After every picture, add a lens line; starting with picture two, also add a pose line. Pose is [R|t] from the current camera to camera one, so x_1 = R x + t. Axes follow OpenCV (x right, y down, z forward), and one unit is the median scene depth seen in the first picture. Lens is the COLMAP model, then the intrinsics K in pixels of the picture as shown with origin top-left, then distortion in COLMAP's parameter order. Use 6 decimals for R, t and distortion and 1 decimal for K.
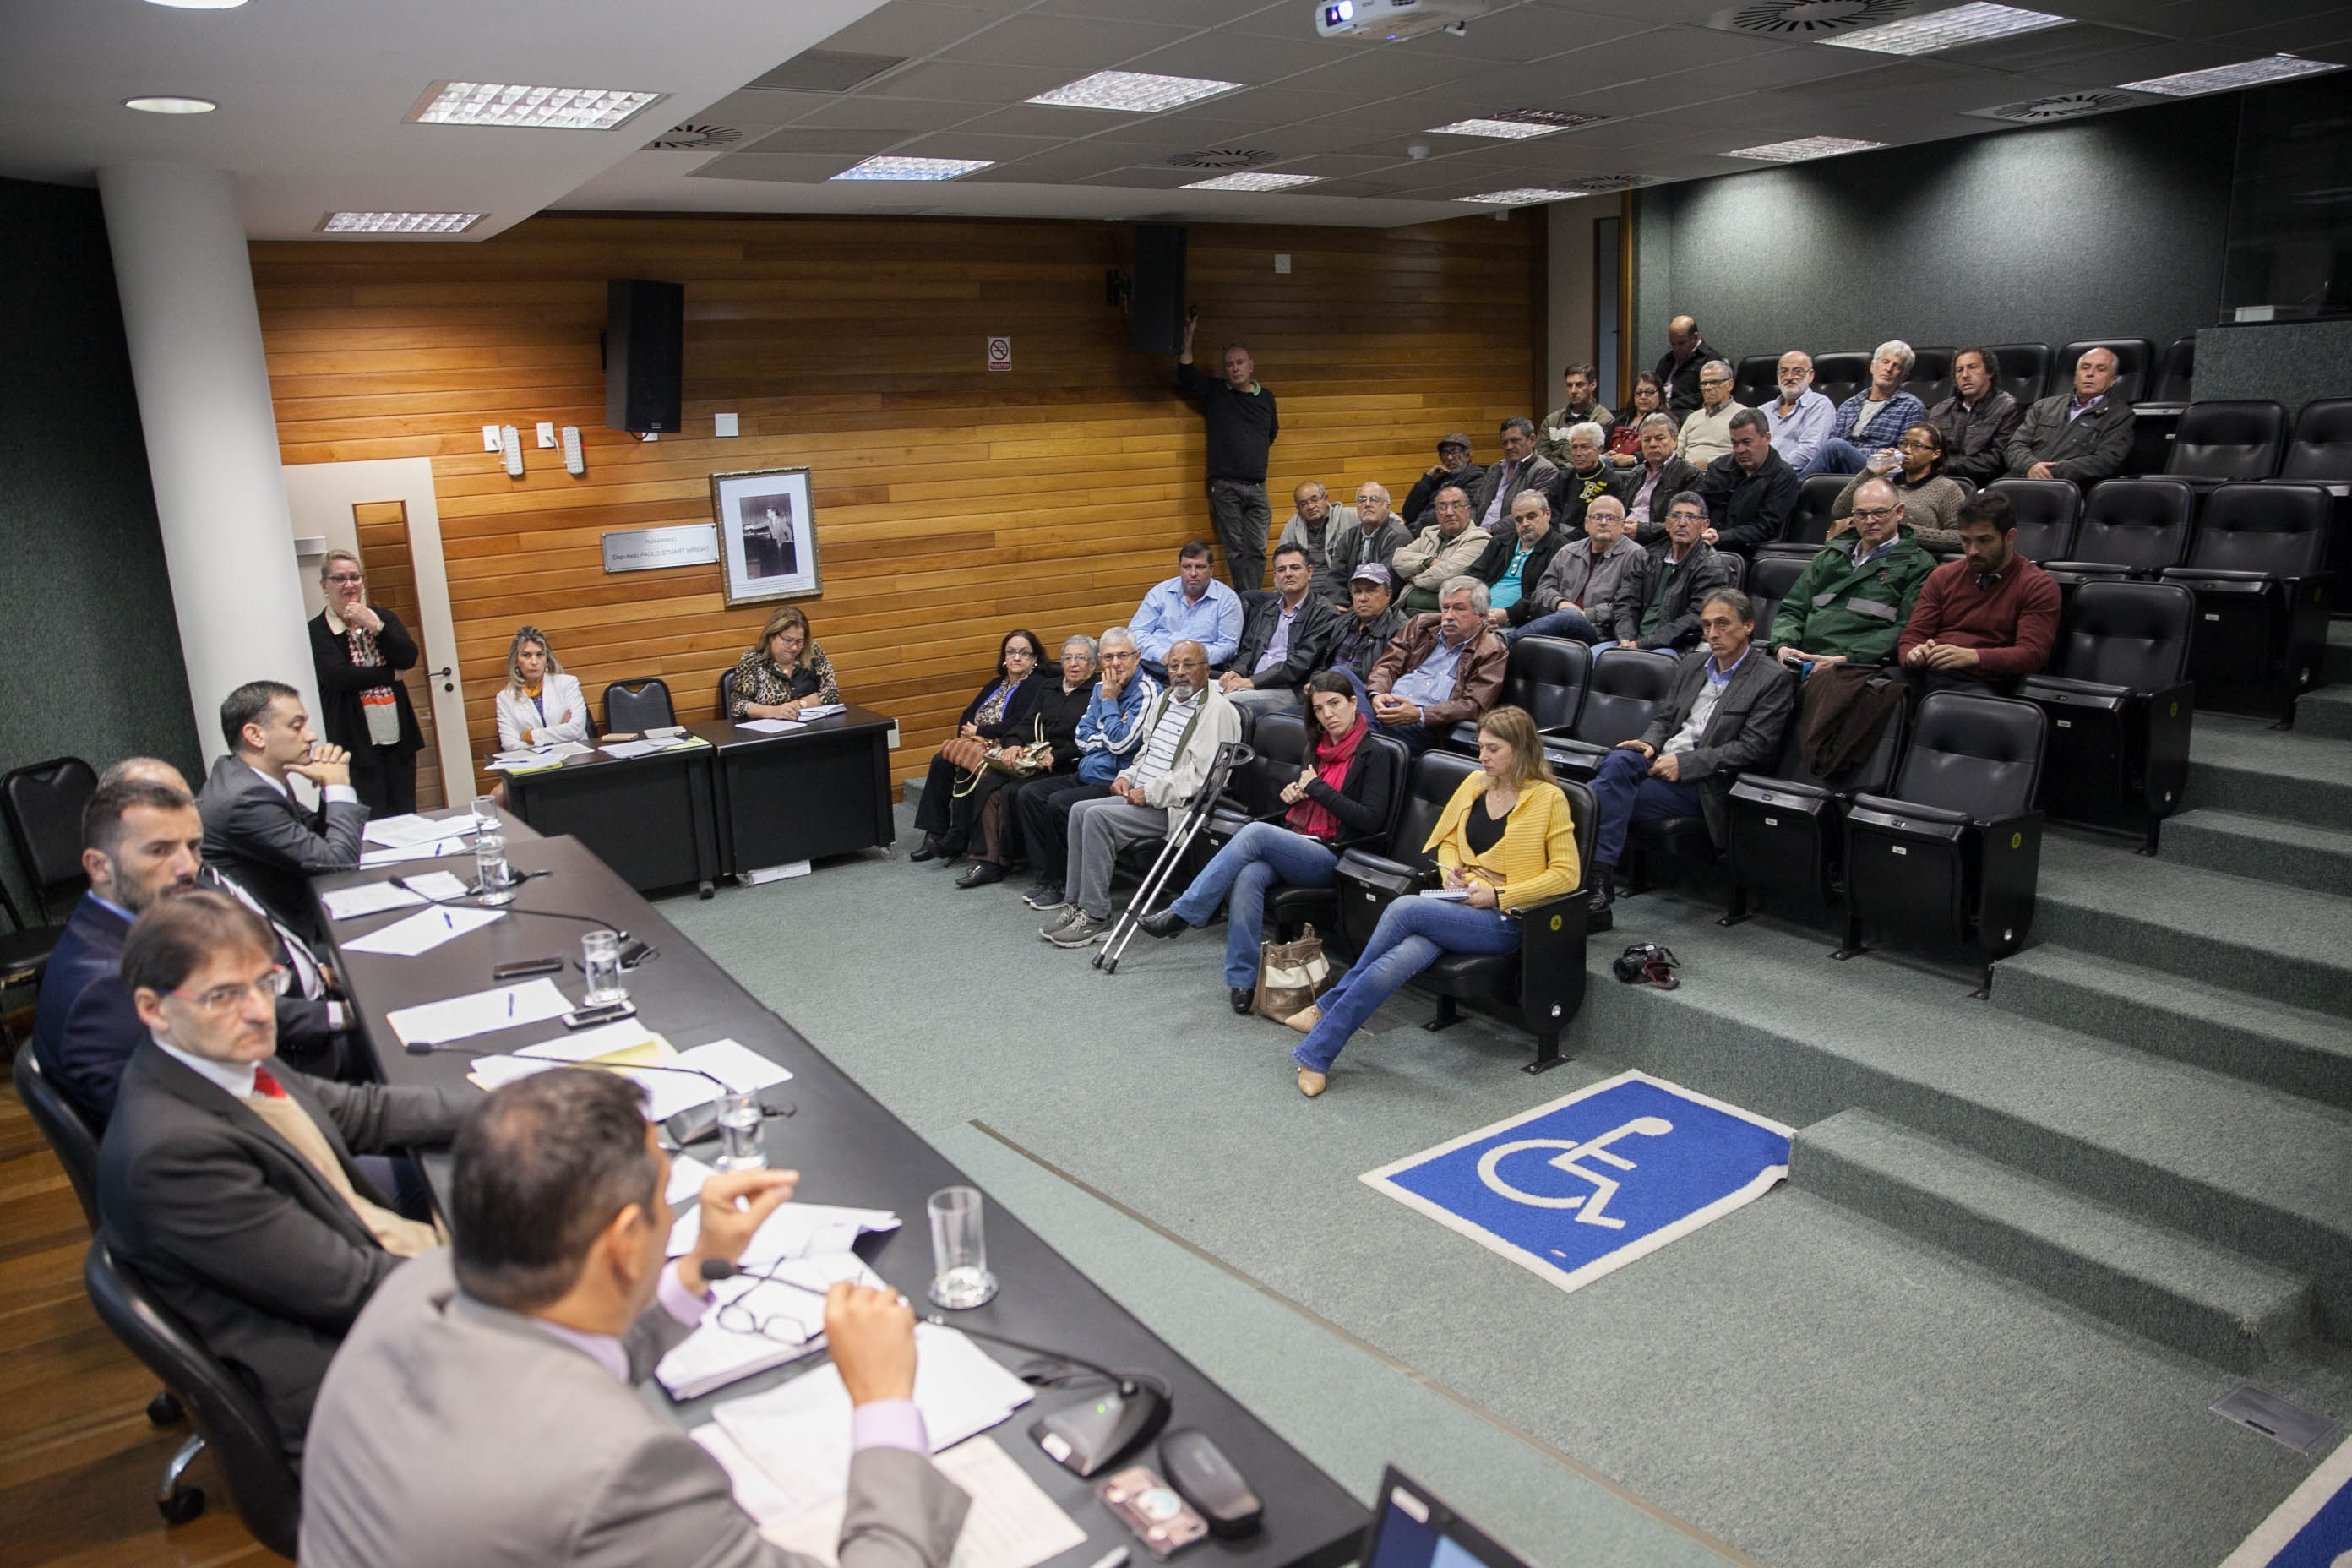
lens RADIAL K [[1591.2, 0, 1176.0], [0, 1591.2, 784.0], [0, 0, 1]] dist [-0.095979, 0.080344]
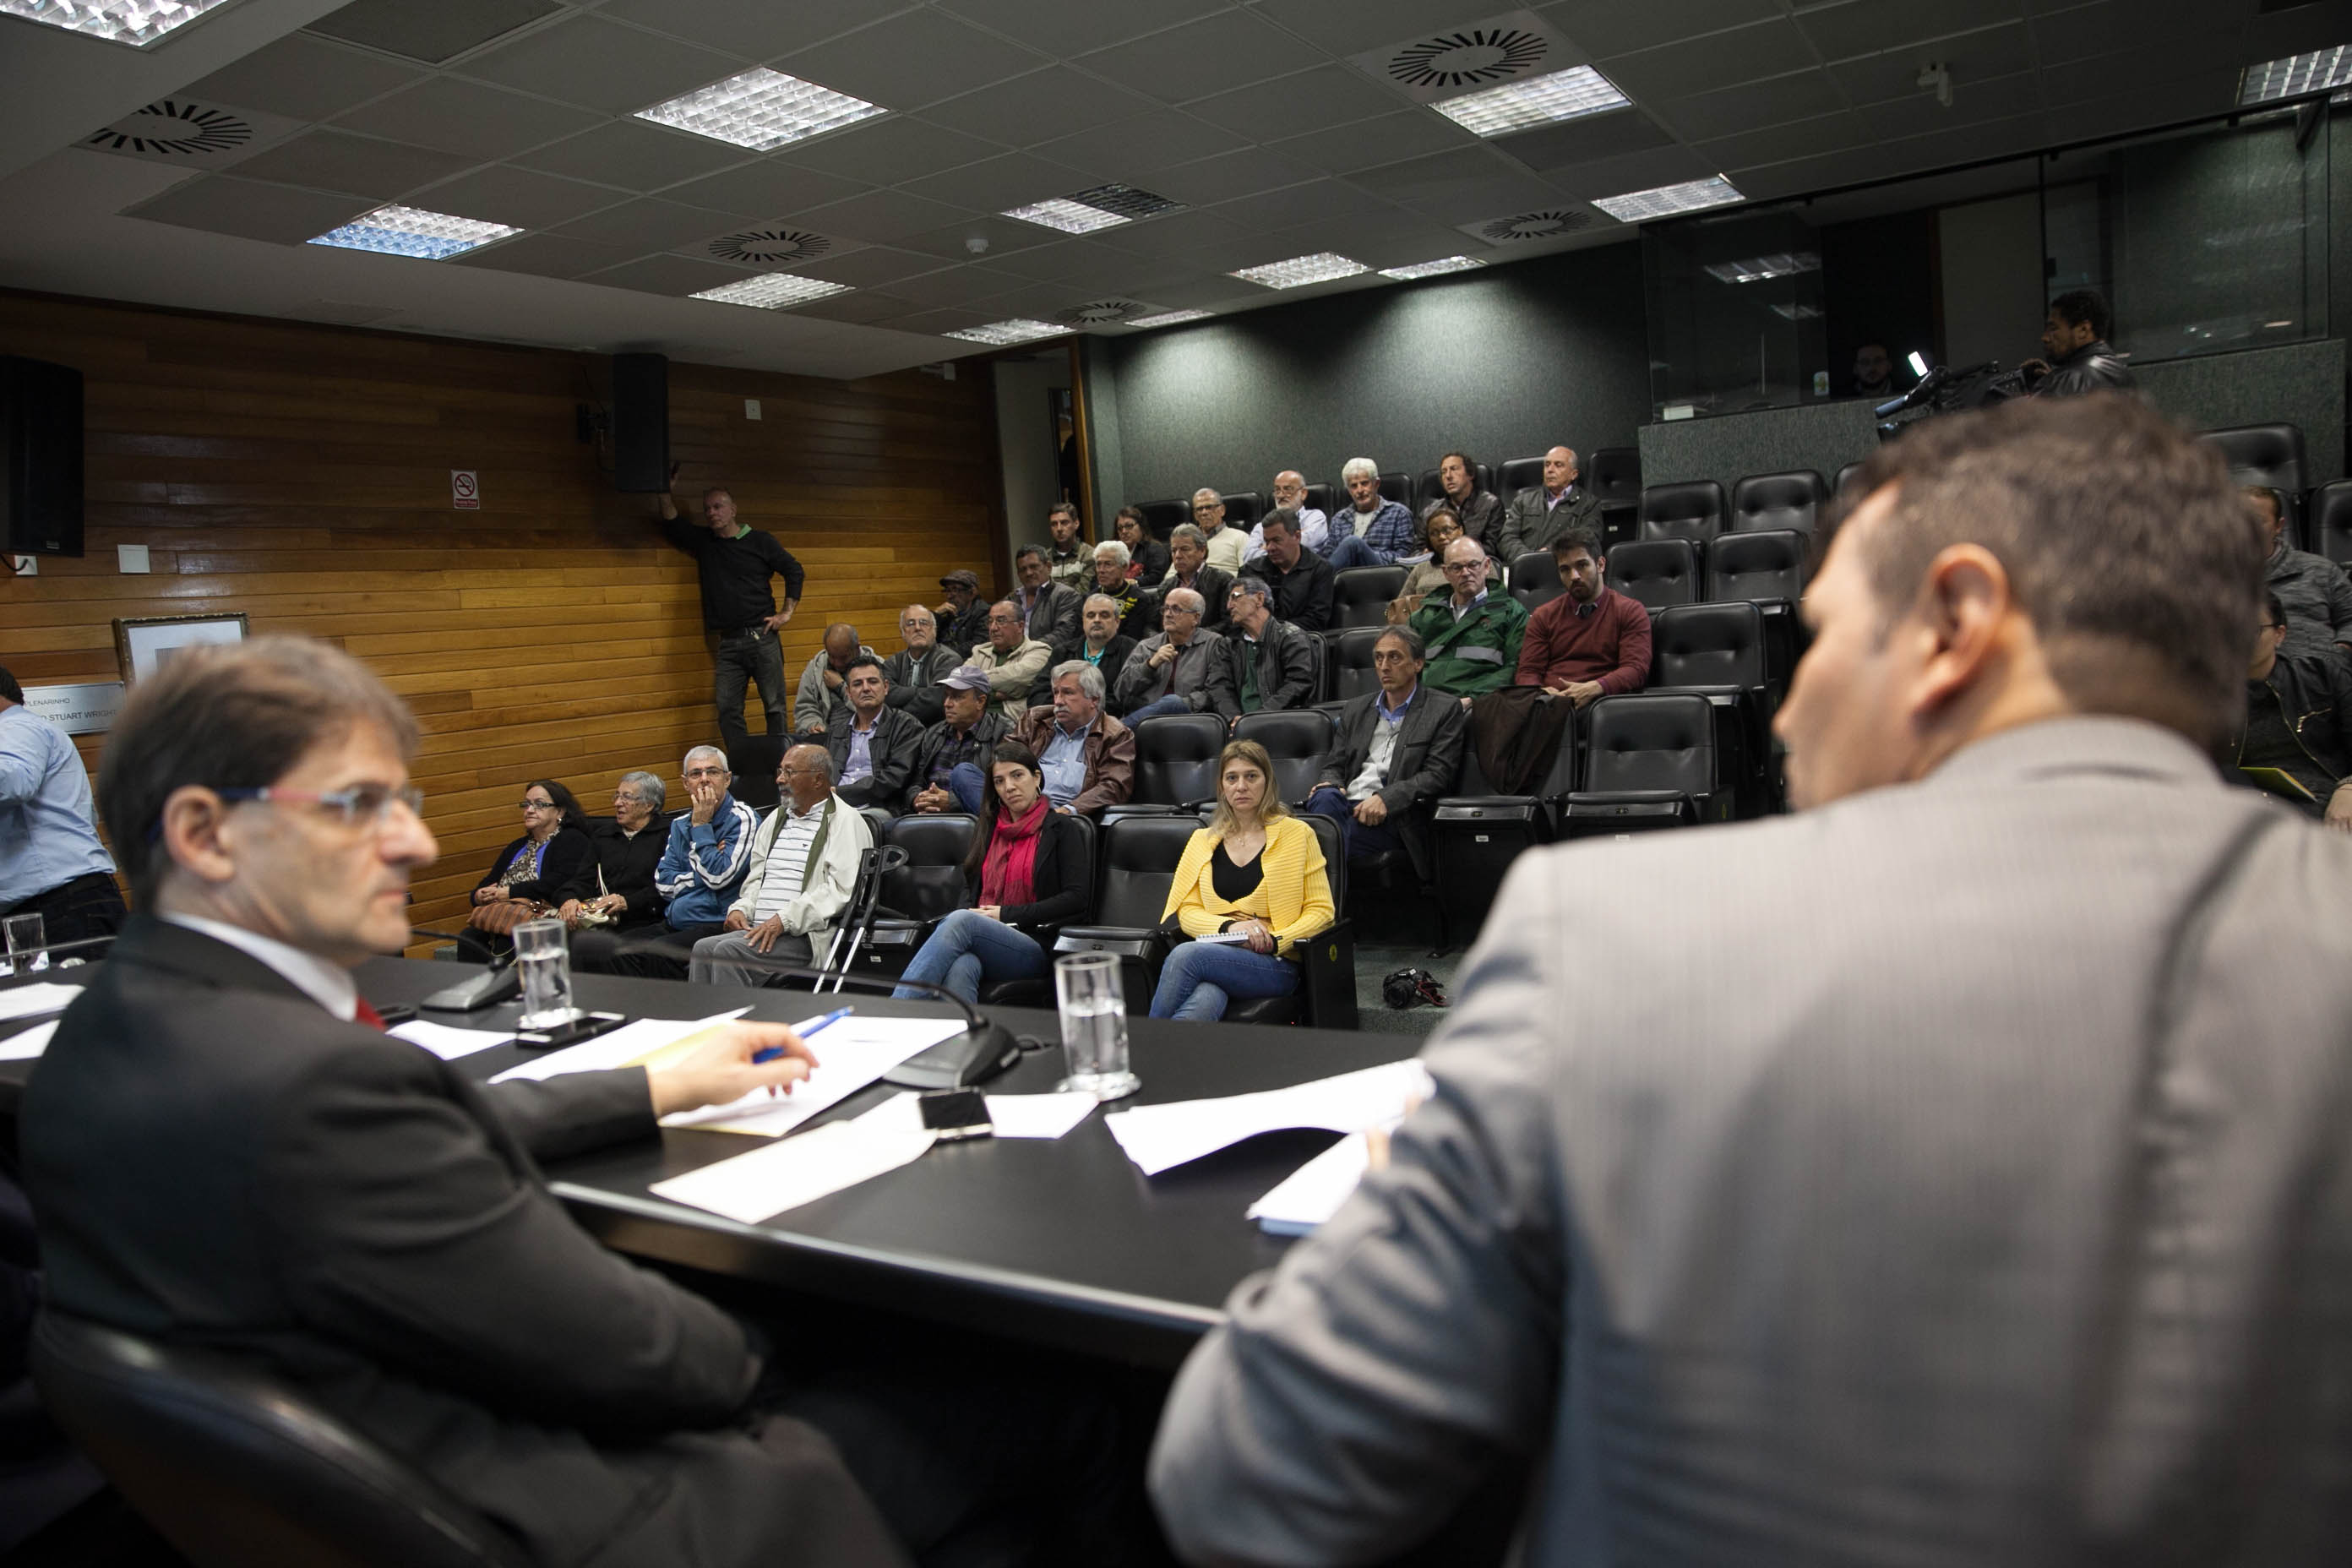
lens RADIAL K [[1591.2, 0, 1176.0], [0, 1591.2, 784.0], [0, 0, 1]] dist [-0.095979, 0.080344]
pose [[0.910261, -0.078569, 0.406512, -0.146301], [0.138380, 0.983101, -0.119850, 0.058734], [-0.390226, 0.165348, 0.905751, 0.106380]]
